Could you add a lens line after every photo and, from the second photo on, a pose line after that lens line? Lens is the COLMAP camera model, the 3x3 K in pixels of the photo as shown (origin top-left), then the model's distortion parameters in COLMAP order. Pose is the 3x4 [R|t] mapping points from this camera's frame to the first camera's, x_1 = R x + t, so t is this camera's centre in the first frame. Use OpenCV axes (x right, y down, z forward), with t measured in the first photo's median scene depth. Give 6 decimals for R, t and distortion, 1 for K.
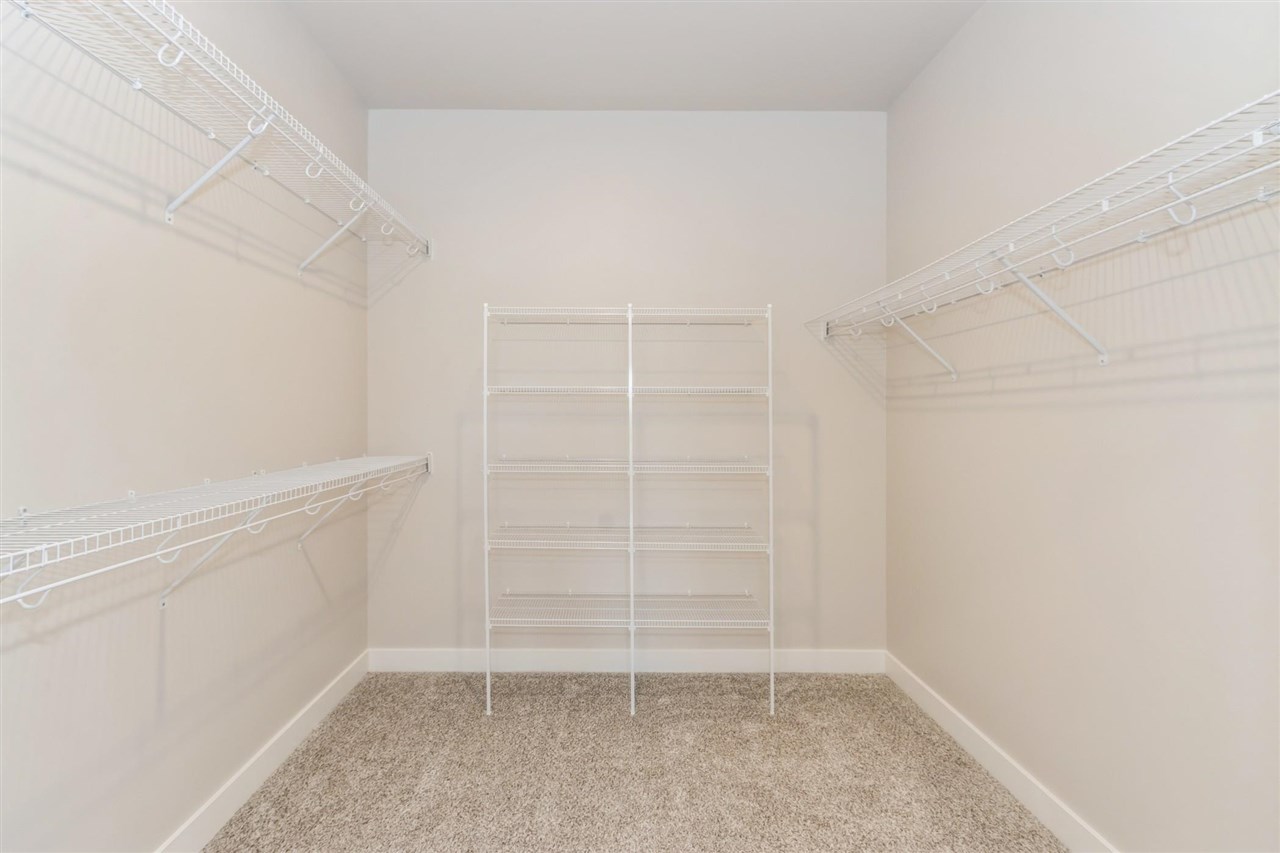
lens RADIAL K [[594.5, 0, 637.8], [0, 594.5, 419.6], [0, 0, 1]] dist [-0.000855, -0.000384]
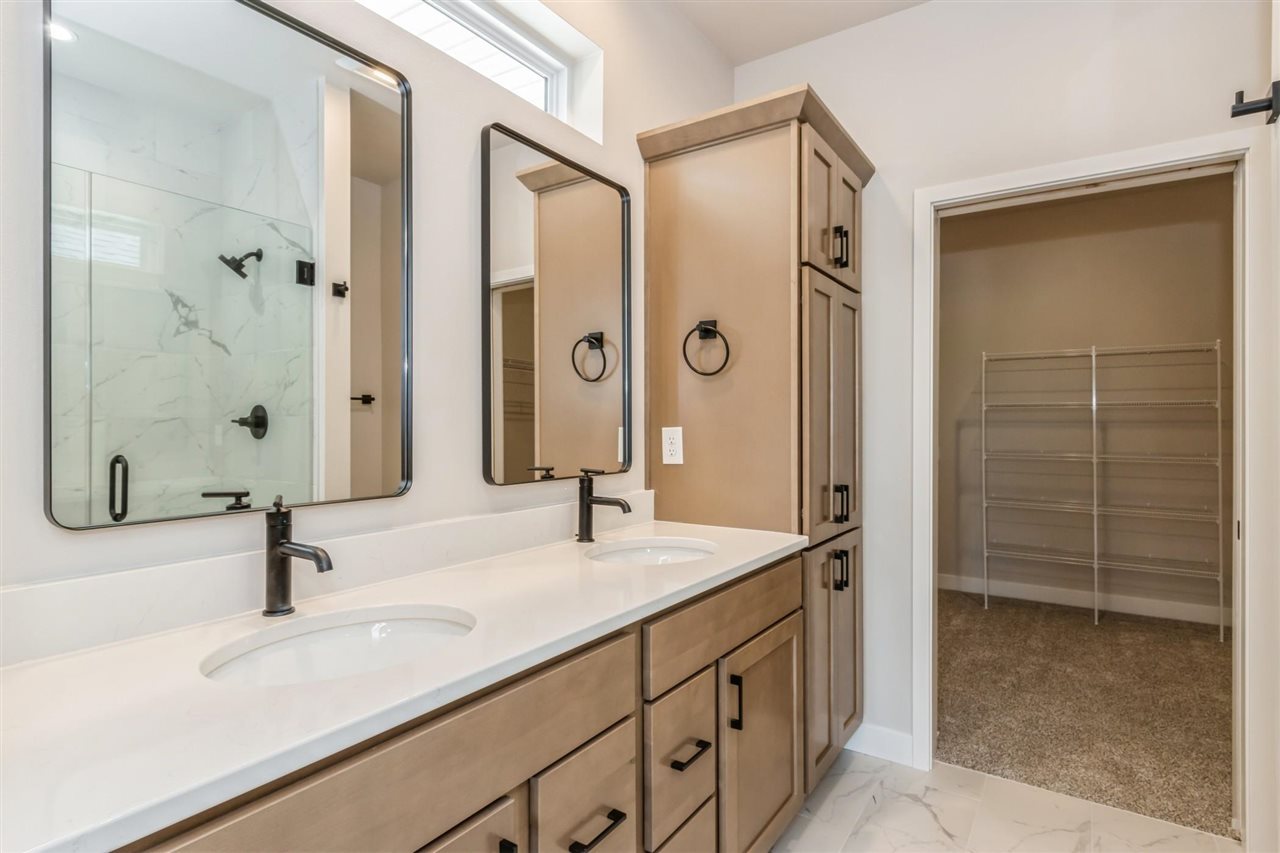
lens RADIAL K [[654.5, 0, 640.0], [0, 654.5, 426.5], [0, 0, 1]] dist [0.001737, 0.000673]
pose [[0.803900, -0.000421, -0.594764, 0.049268], [-0.004147, 0.999971, -0.006314, 0.020313], [0.594750, 0.007543, 0.803875, -0.986196]]
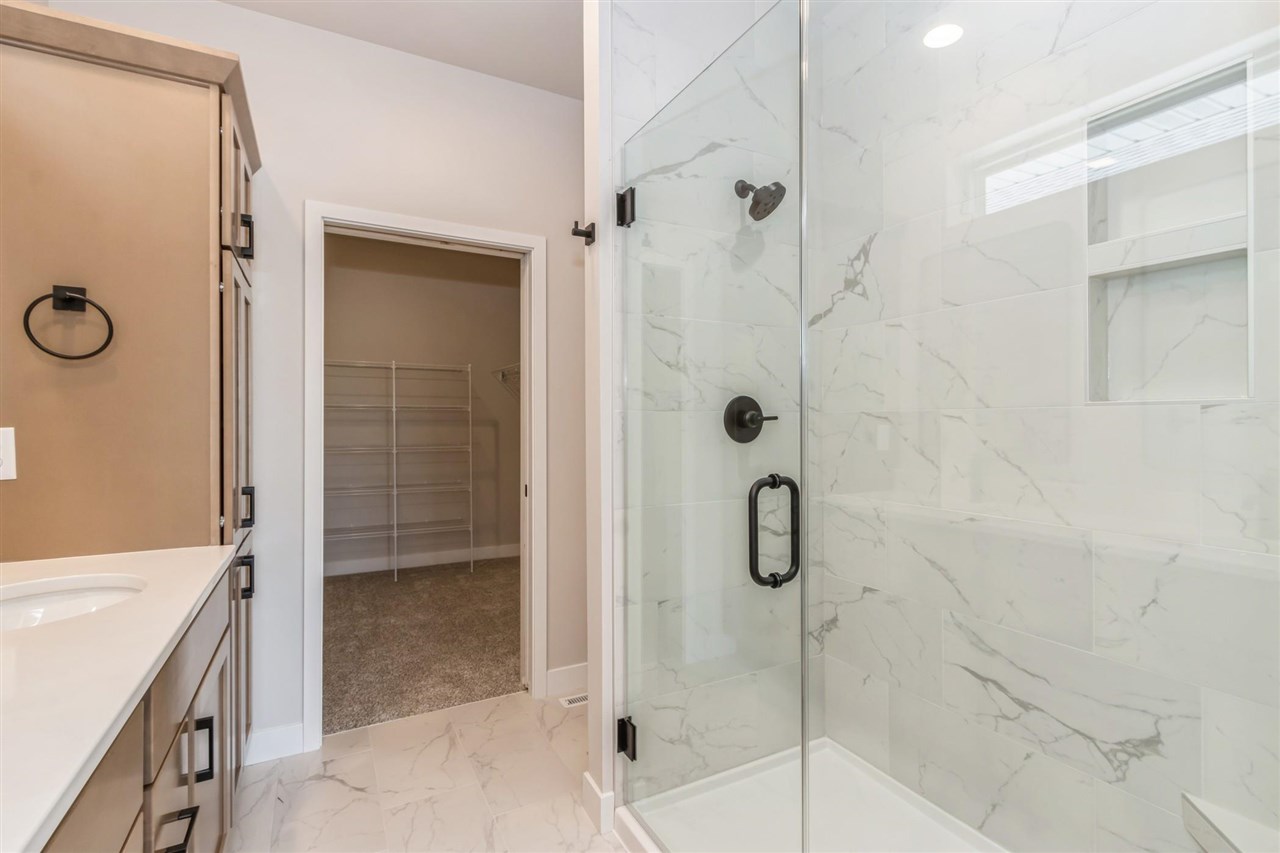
lens RADIAL K [[594.5, 0, 637.8], [0, 594.5, 419.6], [0, 0, 1]] dist [-0.000855, -0.000384]
pose [[0.900429, -0.002227, 0.434997, -0.134883], [0.008583, 0.999883, -0.012648, 0.020213], [-0.434918, 0.015122, 0.900343, -1.017970]]
